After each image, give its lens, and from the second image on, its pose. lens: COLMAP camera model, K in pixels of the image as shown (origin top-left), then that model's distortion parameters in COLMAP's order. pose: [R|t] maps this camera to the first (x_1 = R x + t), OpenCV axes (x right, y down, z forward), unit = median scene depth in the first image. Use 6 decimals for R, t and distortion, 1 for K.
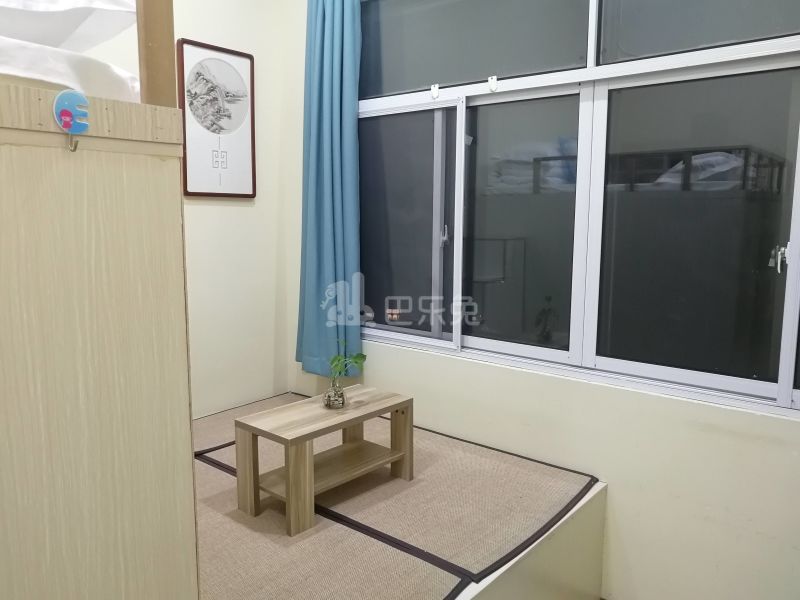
lens RADIAL K [[626.5, 0, 392.3], [0, 626.5, 302.4], [0, 0, 1]] dist [-0.013451, 0.020999]
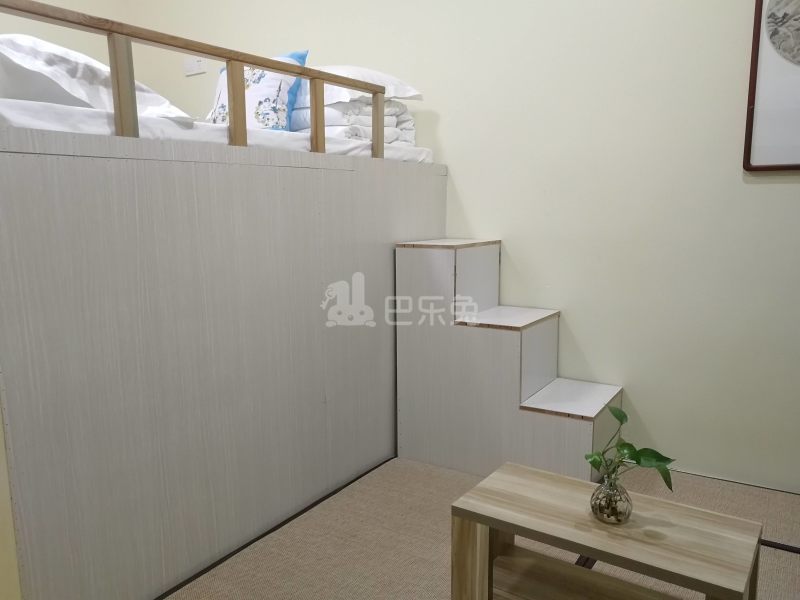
lens RADIAL K [[626.5, 0, 399.9], [0, 626.5, 304.4], [0, 0, 1]] dist [-0.013451, 0.020999]
pose [[0.120202, 0.159722, -0.979816, 0.431804], [-0.124802, 0.981574, 0.144698, -0.095653], [0.984873, 0.104890, 0.137921, 0.672621]]
